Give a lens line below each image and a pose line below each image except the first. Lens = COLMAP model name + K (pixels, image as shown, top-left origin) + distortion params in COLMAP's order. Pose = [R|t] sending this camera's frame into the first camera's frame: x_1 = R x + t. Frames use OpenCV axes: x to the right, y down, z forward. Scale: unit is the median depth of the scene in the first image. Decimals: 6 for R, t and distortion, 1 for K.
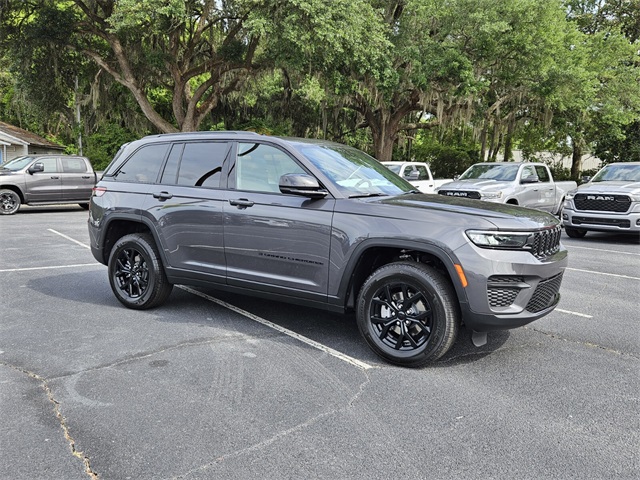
lens RADIAL K [[565.3, 0, 328.7], [0, 565.3, 236.8], [0, 0, 1]] dist [0.095378, -0.116029]
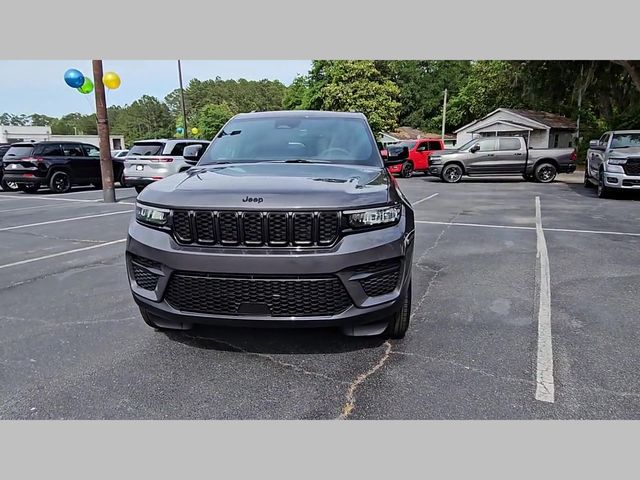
lens RADIAL K [[438.5, 0, 313.2], [0, 438.5, 239.2], [0, 0, 1]] dist [0.001068, -0.001051]
pose [[0.464233, 0.148927, -0.873103, 0.280809], [-0.074164, 0.988837, 0.129235, -0.017920], [0.882602, 0.004757, 0.470096, 0.248134]]
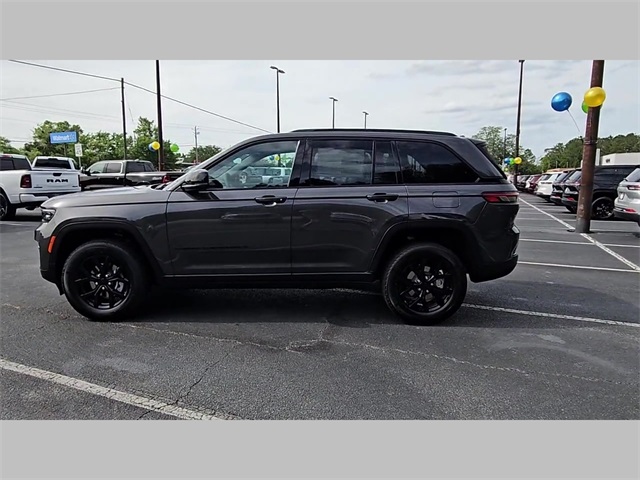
lens RADIAL K [[435.6, 0, 313.7], [0, 435.6, 242.0], [0, 0, 1]] dist [0.004796, -0.000009]
pose [[-0.850243, 0.052005, -0.523815, 0.136168], [-0.077961, 0.971693, 0.223015, -0.066891], [0.520585, 0.230454, -0.822121, 0.691183]]
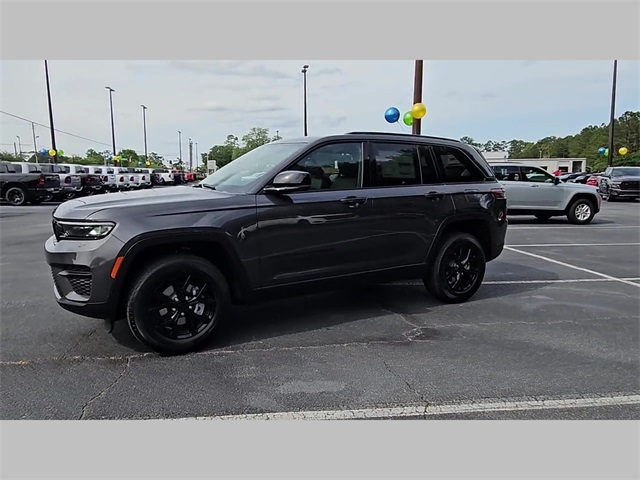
lens RADIAL K [[436.2, 0, 313.4], [0, 436.2, 240.2], [0, 0, 1]] dist [0.006985, -0.002790]
pose [[-0.480957, 0.105738, -0.870345, 0.270173], [-0.103799, 0.978852, 0.176280, -0.051295], [0.870578, 0.175124, -0.459810, 0.557036]]
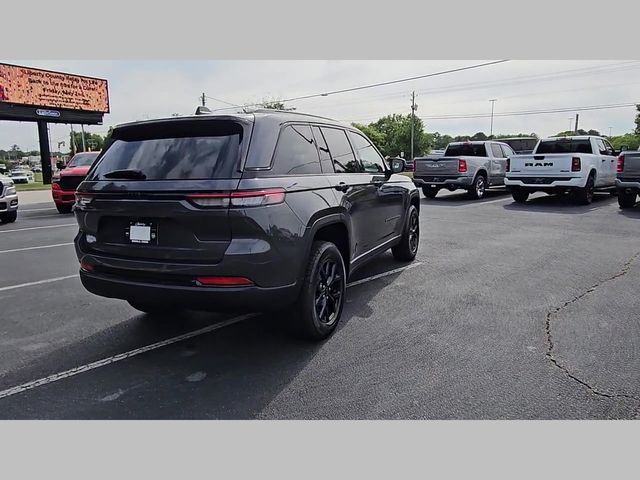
lens RADIAL K [[436.2, 0, 313.4], [0, 436.2, 240.2], [0, 0, 1]] dist [0.006985, -0.002790]
pose [[-0.127772, -0.192214, 0.973000, -0.366127], [0.121308, 0.970646, 0.207679, -0.052813], [-0.984357, 0.144568, -0.100704, 0.425062]]
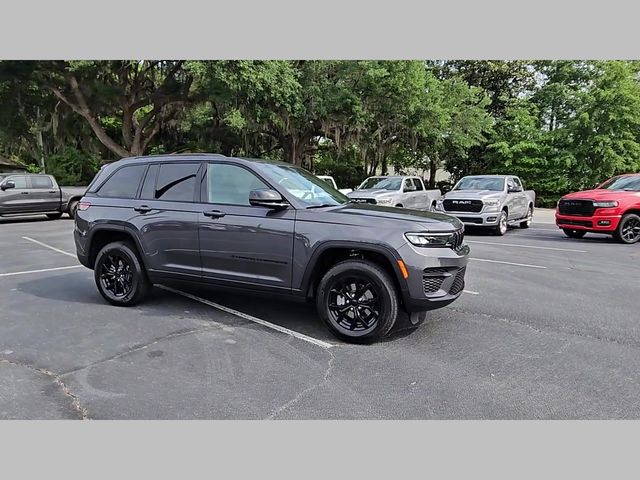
lens RADIAL K [[436.7, 0, 311.9], [0, 436.7, 241.2], [0, 0, 1]] dist [0.005400, -0.000021]
pose [[0.989012, -0.032271, 0.144272, -0.028492], [0.029424, 0.999329, 0.021824, -0.006030], [-0.144879, -0.017339, 0.989297, 0.018105]]
